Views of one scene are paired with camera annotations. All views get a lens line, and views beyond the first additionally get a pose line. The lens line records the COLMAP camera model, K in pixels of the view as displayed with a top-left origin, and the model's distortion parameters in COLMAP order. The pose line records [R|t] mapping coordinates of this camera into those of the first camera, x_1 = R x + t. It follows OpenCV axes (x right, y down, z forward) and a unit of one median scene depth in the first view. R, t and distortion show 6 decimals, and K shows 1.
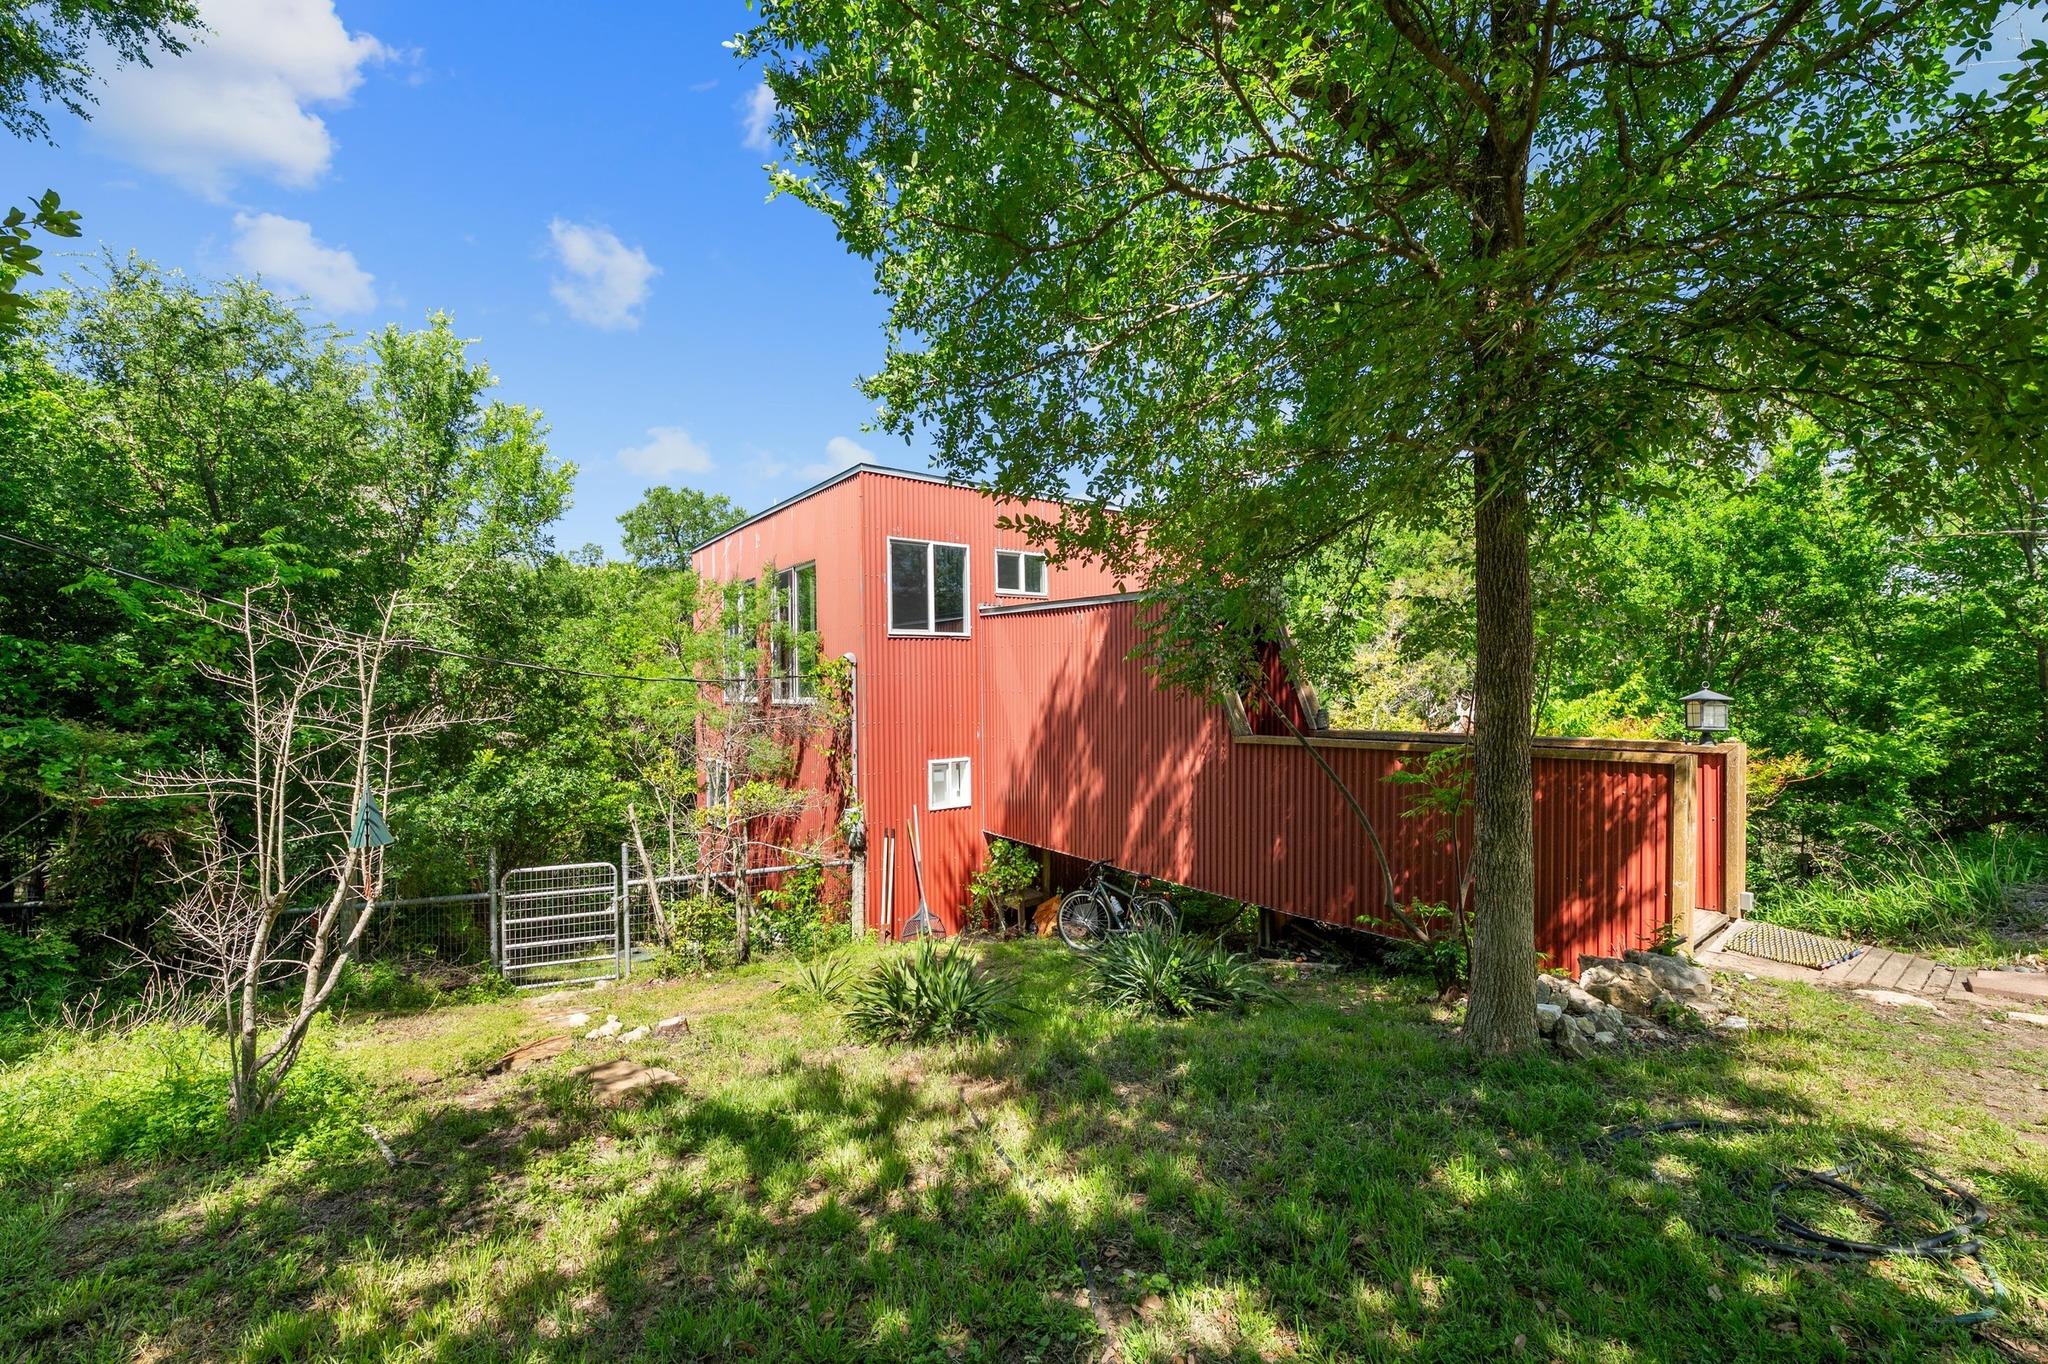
lens RADIAL K [[814.4, 0, 1024.0], [0, 814.4, 682.0], [0, 0, 1]] dist [-0.005453, 0.000329]
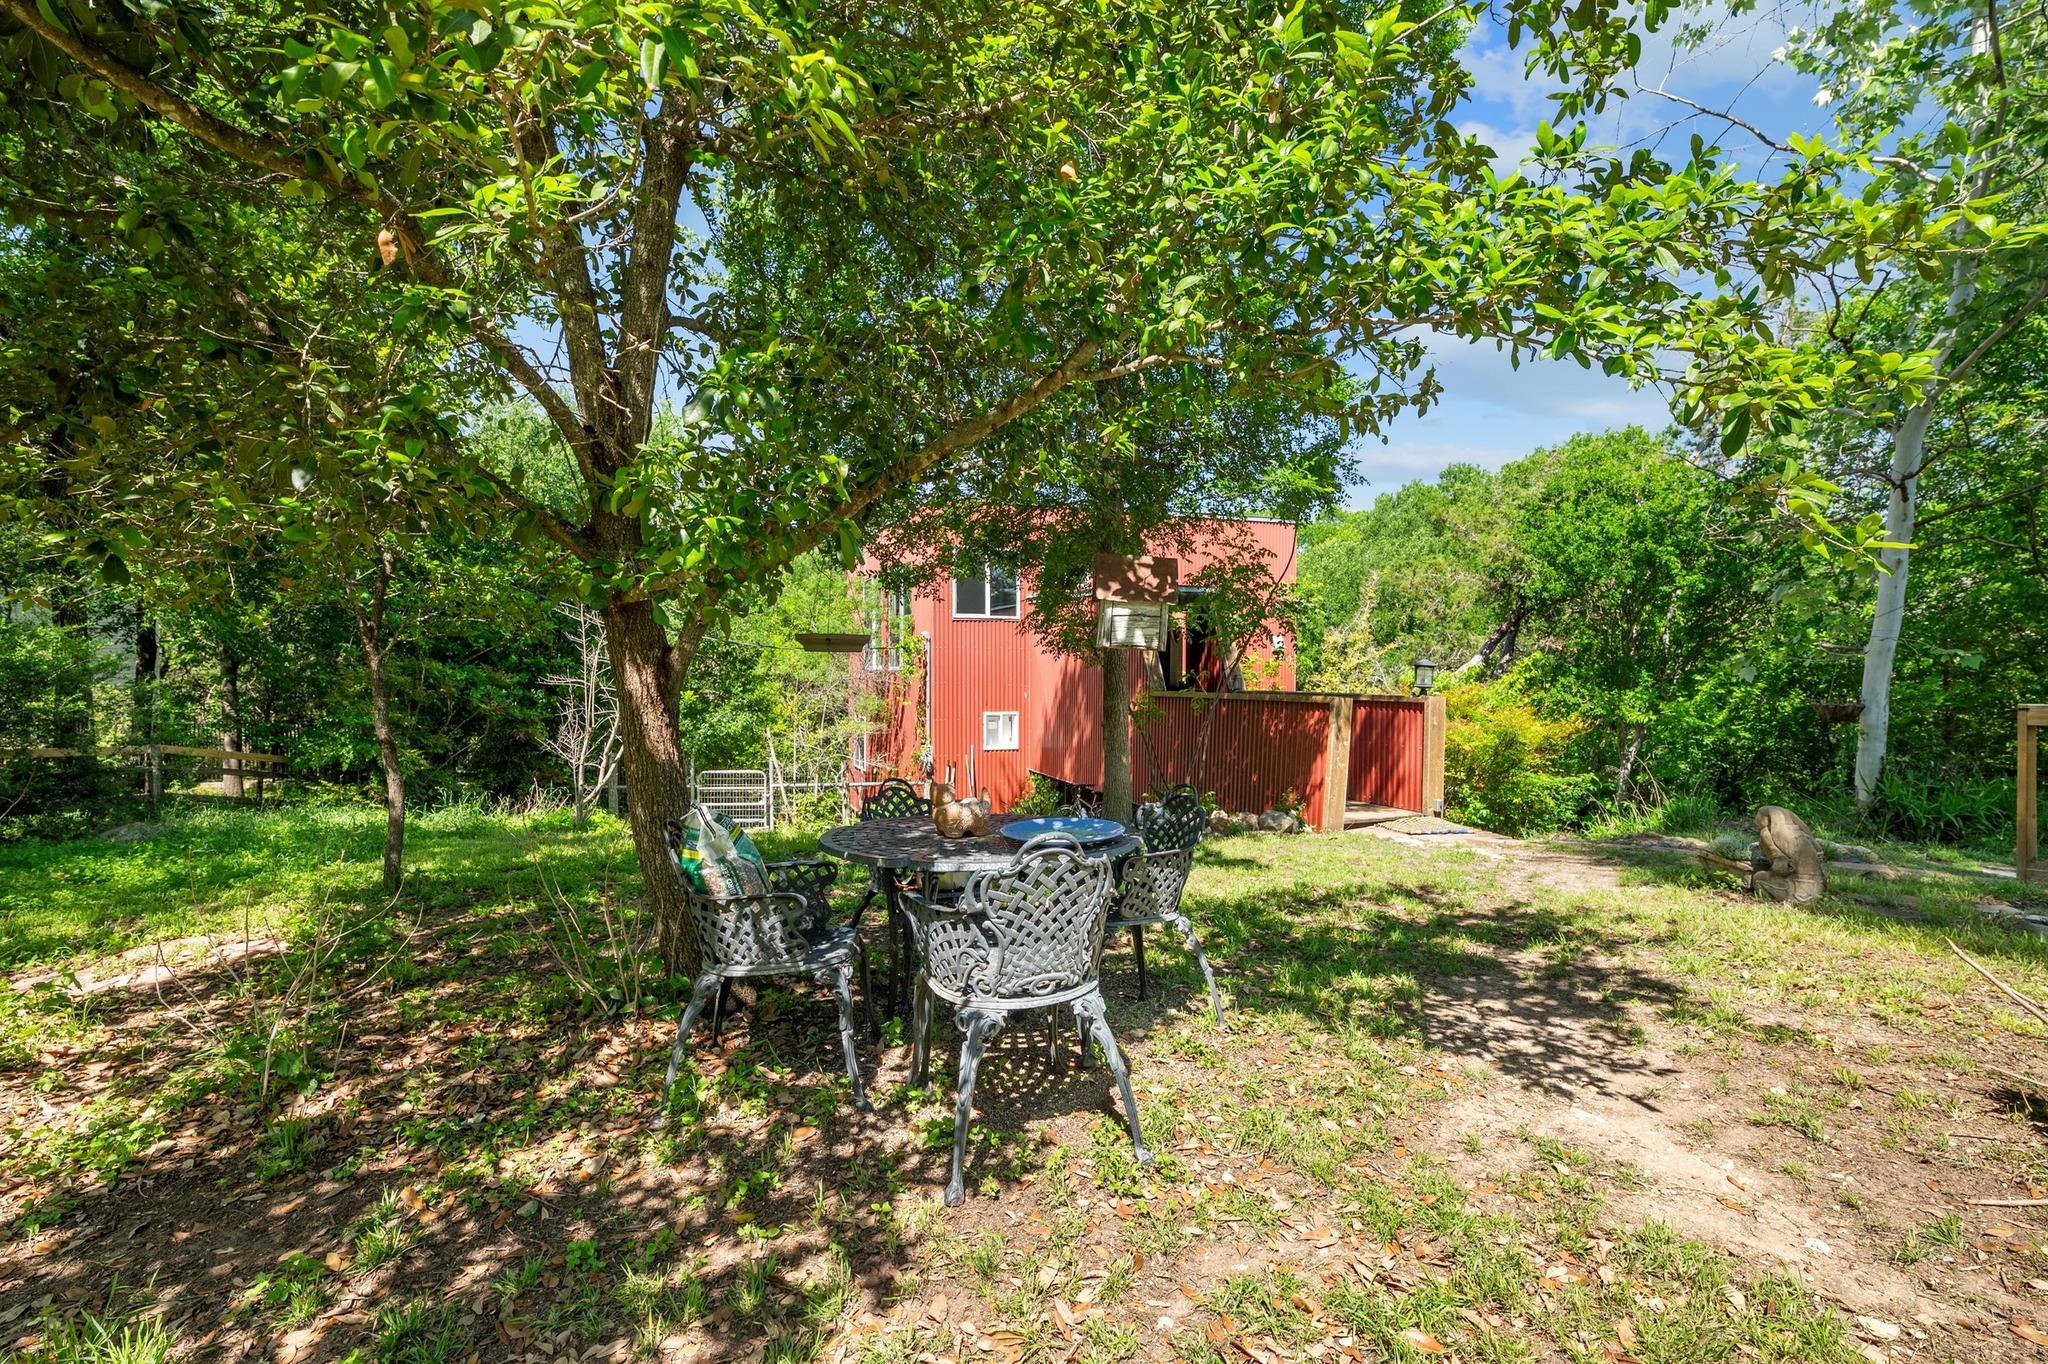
lens RADIAL K [[864.2, 0, 1024.0], [0, 864.2, 682.0], [0, 0, 1]] dist [-0.000354, 0.000486]
pose [[0.970365, 0.019860, -0.240825, 0.301059], [-0.014716, 0.999624, 0.023140, 0.013358], [0.241194, -0.018910, 0.970293, -0.376361]]
